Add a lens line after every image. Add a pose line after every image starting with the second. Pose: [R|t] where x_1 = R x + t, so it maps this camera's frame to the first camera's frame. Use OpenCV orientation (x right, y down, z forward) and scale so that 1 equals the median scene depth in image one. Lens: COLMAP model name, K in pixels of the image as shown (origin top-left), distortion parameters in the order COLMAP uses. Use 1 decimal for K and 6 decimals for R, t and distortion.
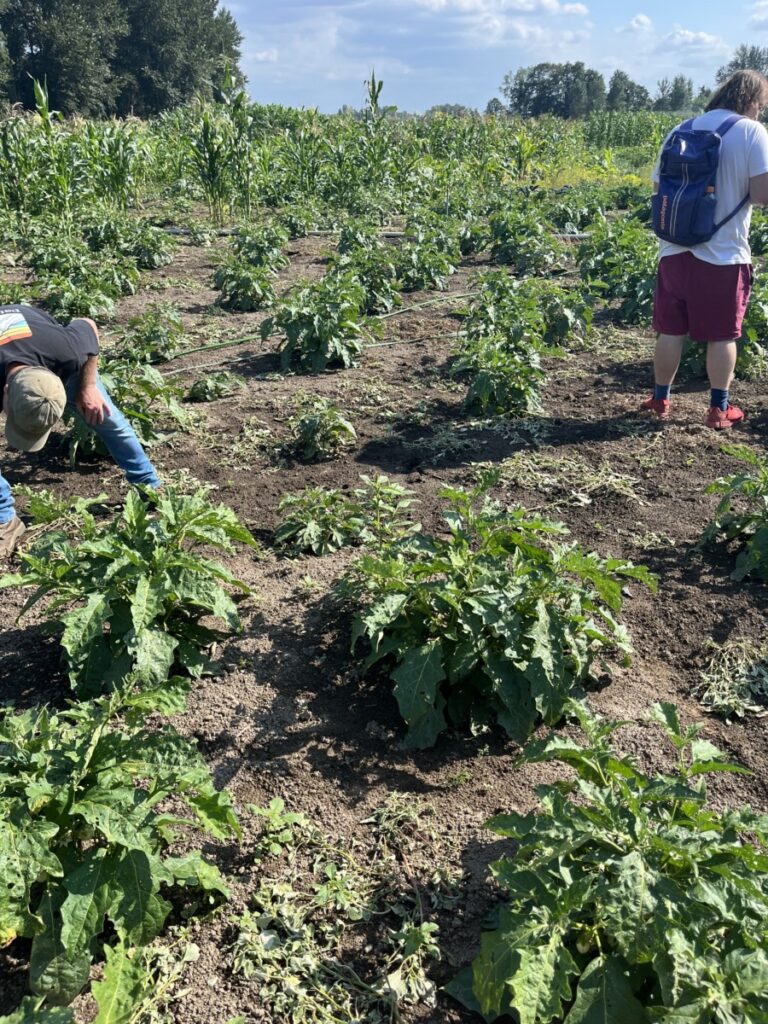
lens RADIAL K [[769.0, 0, 391.2], [0, 769.0, 514.5], [0, 0, 1]] dist [0.045039, -0.067095]
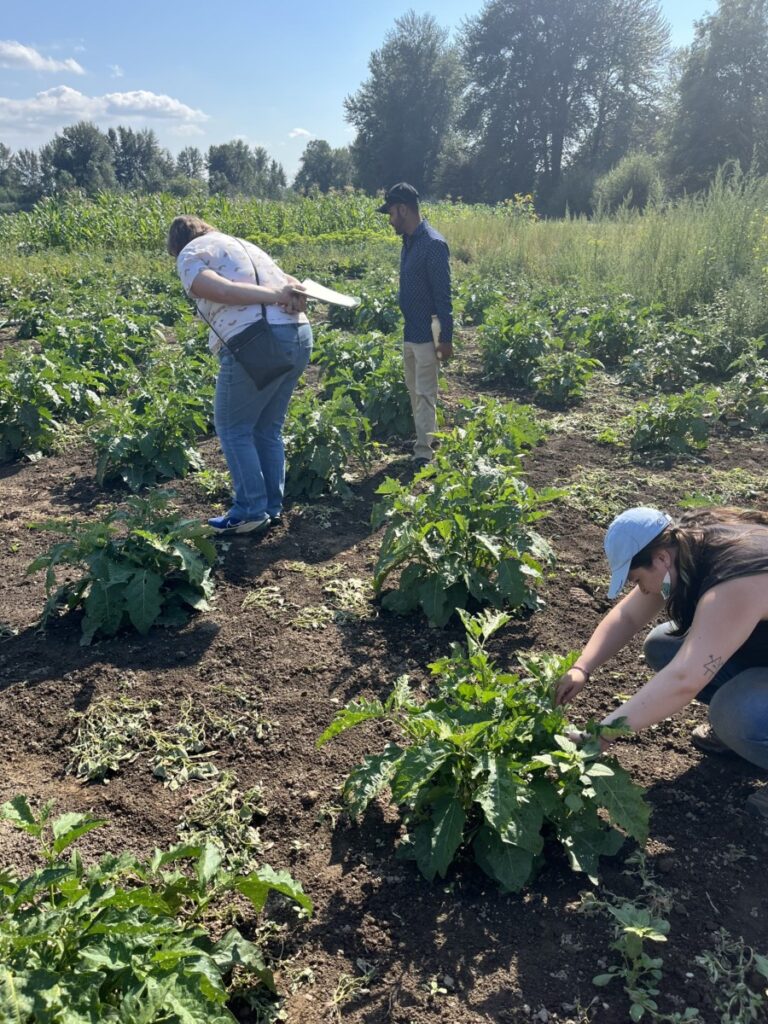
lens RADIAL K [[769.0, 0, 381.0], [0, 769.0, 516.1], [0, 0, 1]] dist [0.045039, -0.067095]
pose [[0.669982, -0.248094, 0.699695, 0.046655], [0.315174, 0.948407, 0.034491, 0.014873], [-0.672153, 0.197417, 0.713609, -0.032720]]
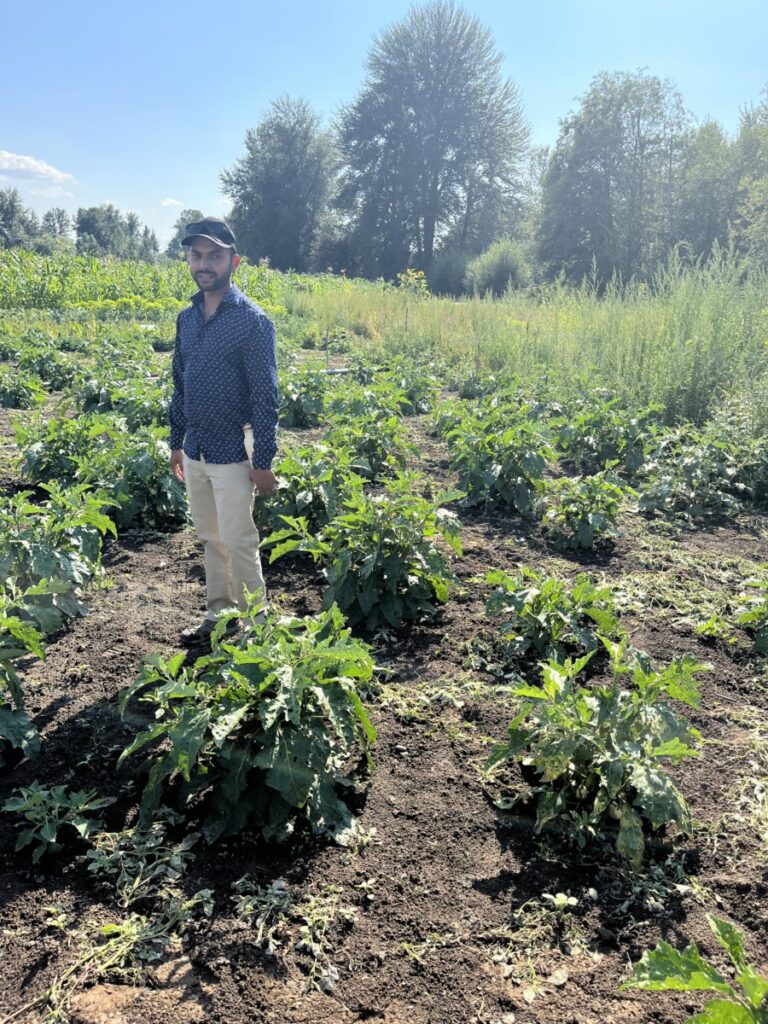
lens RADIAL K [[769.0, 0, 386.3], [0, 769.0, 503.3], [0, 0, 1]] dist [0.045039, -0.067095]
pose [[0.538953, -0.177591, 0.823402, 0.666316], [0.320982, 0.947067, -0.005833, -0.338643], [-0.778782, 0.267441, 0.567428, 0.702049]]
